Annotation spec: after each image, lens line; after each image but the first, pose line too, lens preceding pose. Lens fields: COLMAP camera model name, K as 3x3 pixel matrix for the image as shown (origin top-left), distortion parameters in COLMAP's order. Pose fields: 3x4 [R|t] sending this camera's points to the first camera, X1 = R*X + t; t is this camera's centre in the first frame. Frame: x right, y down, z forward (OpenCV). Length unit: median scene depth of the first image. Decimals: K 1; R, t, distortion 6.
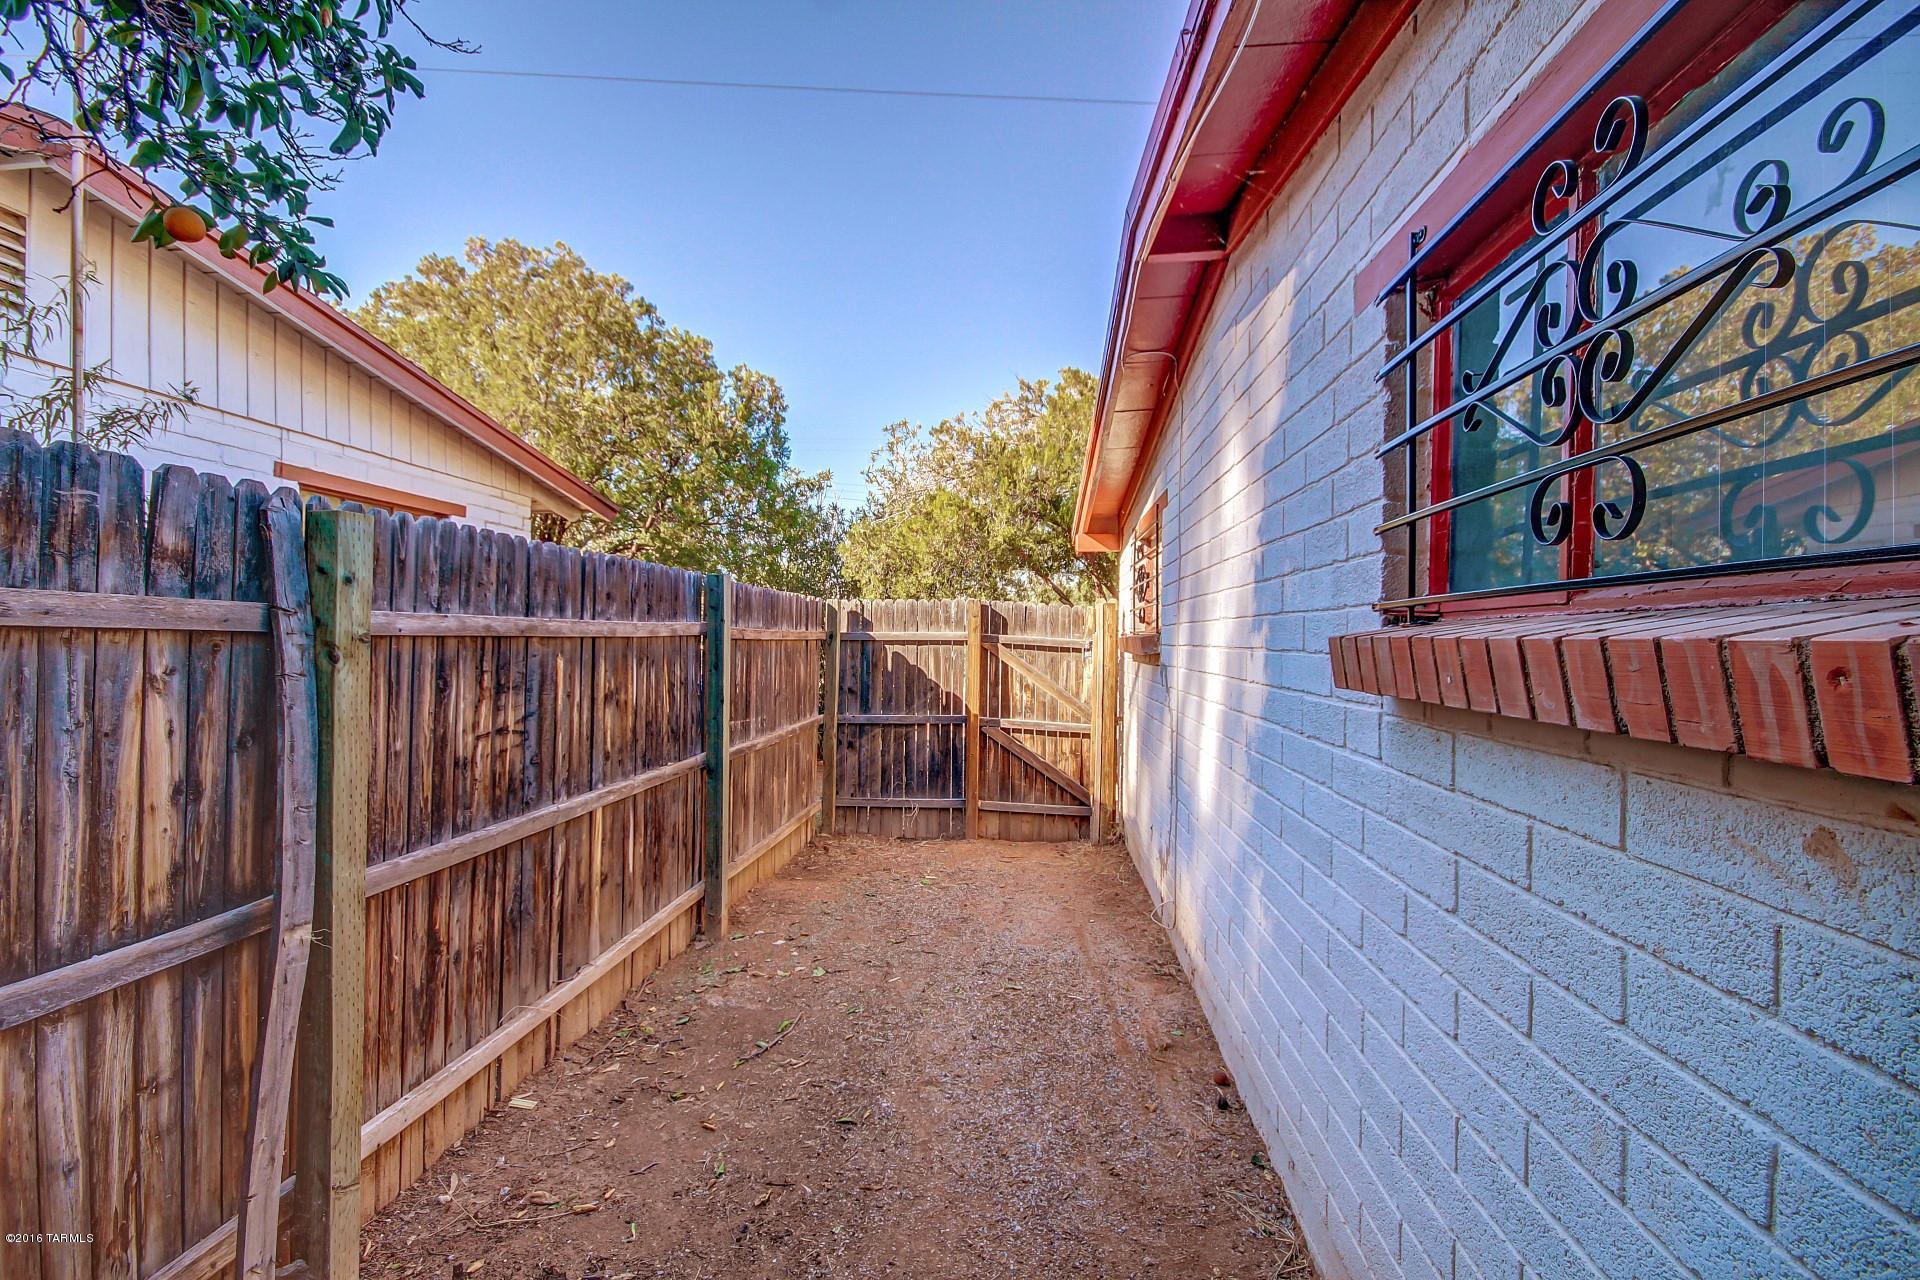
lens RADIAL K [[892.0, 0, 963.2], [0, 892.0, 644.5], [0, 0, 1]] dist [-0.001023, -0.001251]
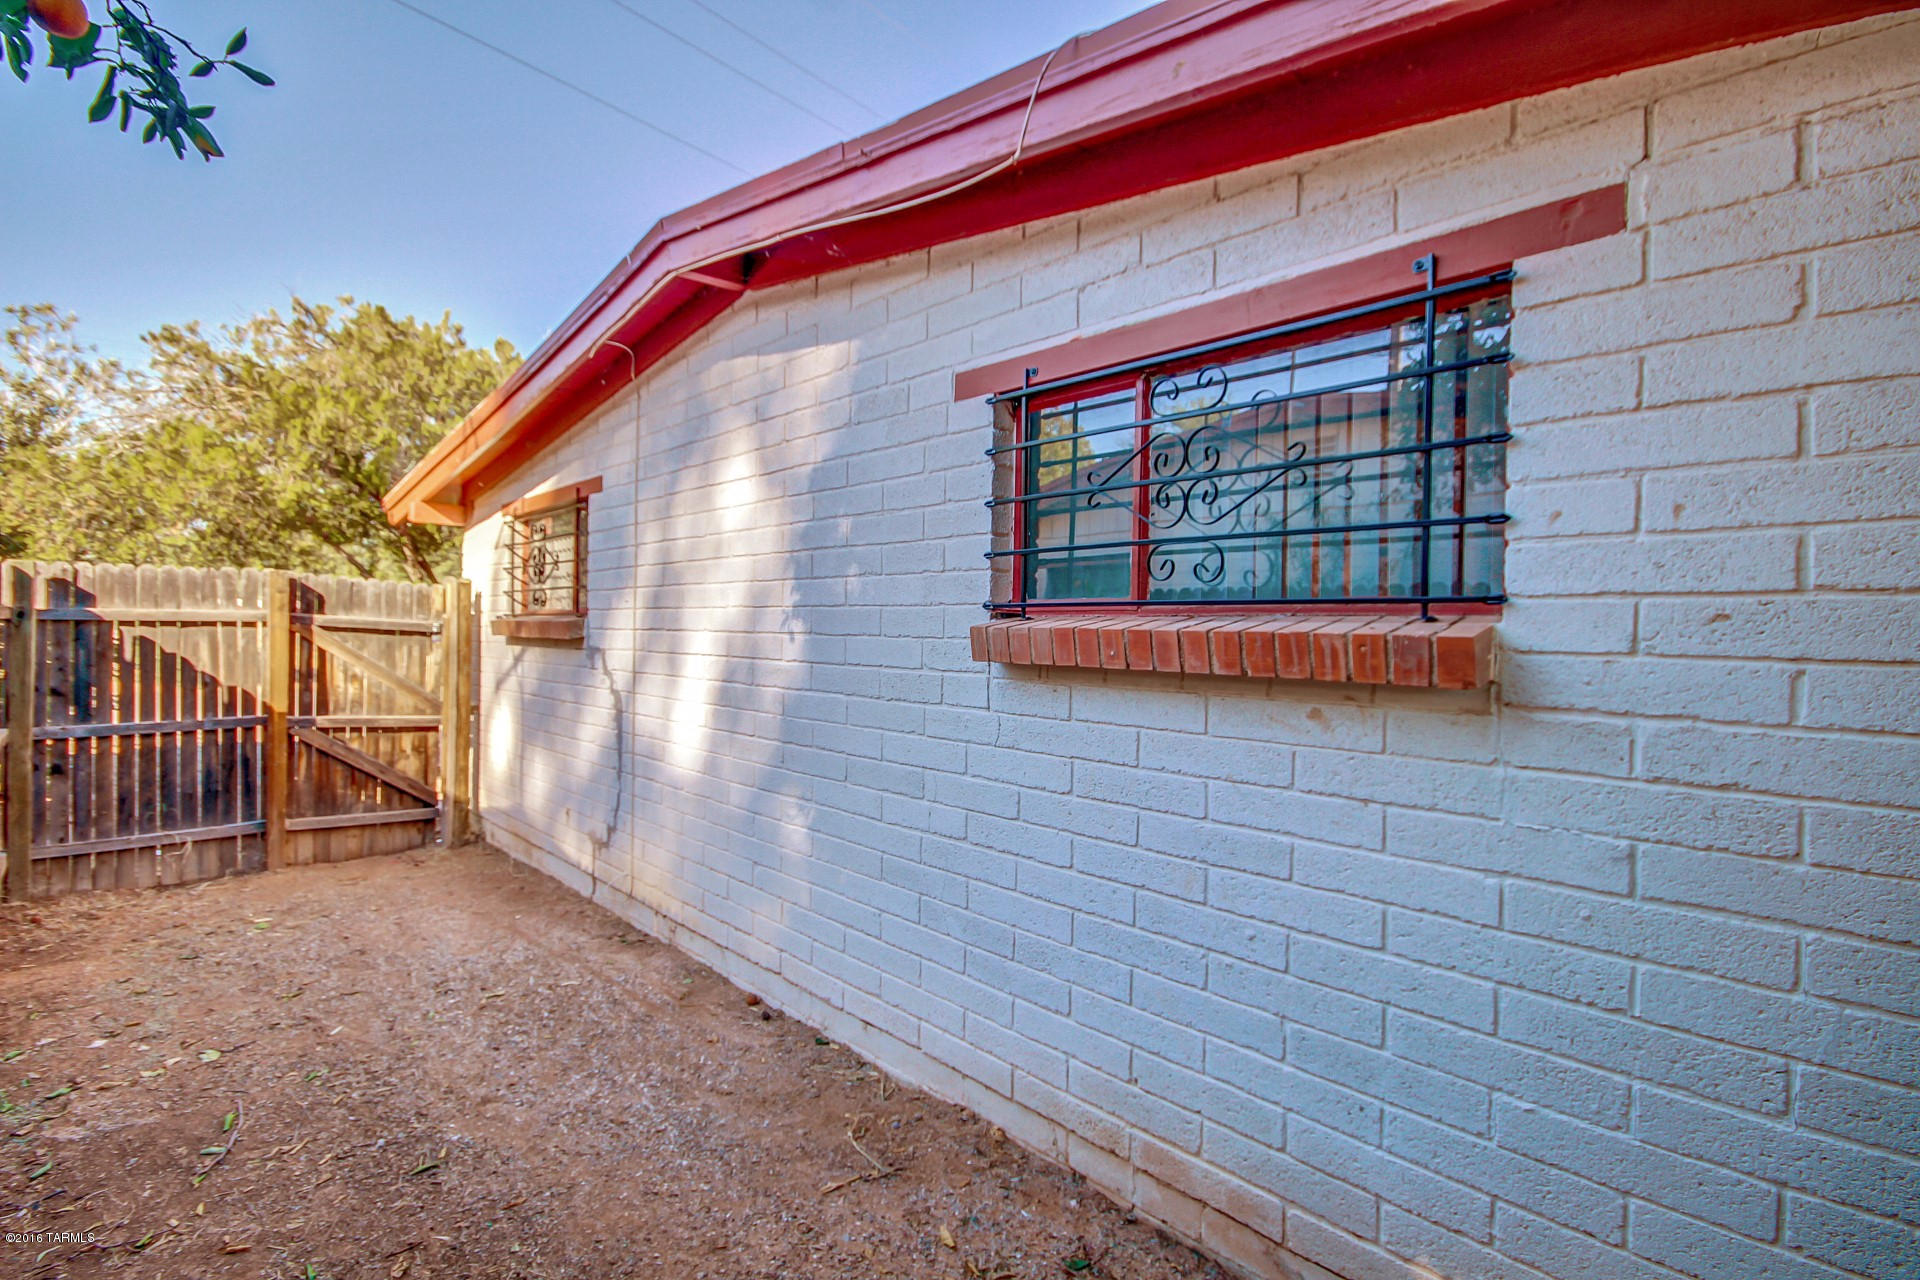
lens RADIAL K [[892.0, 0, 963.2], [0, 892.0, 644.5], [0, 0, 1]] dist [-0.001023, -0.001251]
pose [[0.664264, -0.009378, 0.747439, -0.198586], [-0.005500, 0.999833, 0.017434, -0.001363], [-0.747477, -0.015692, 0.664102, 0.010105]]
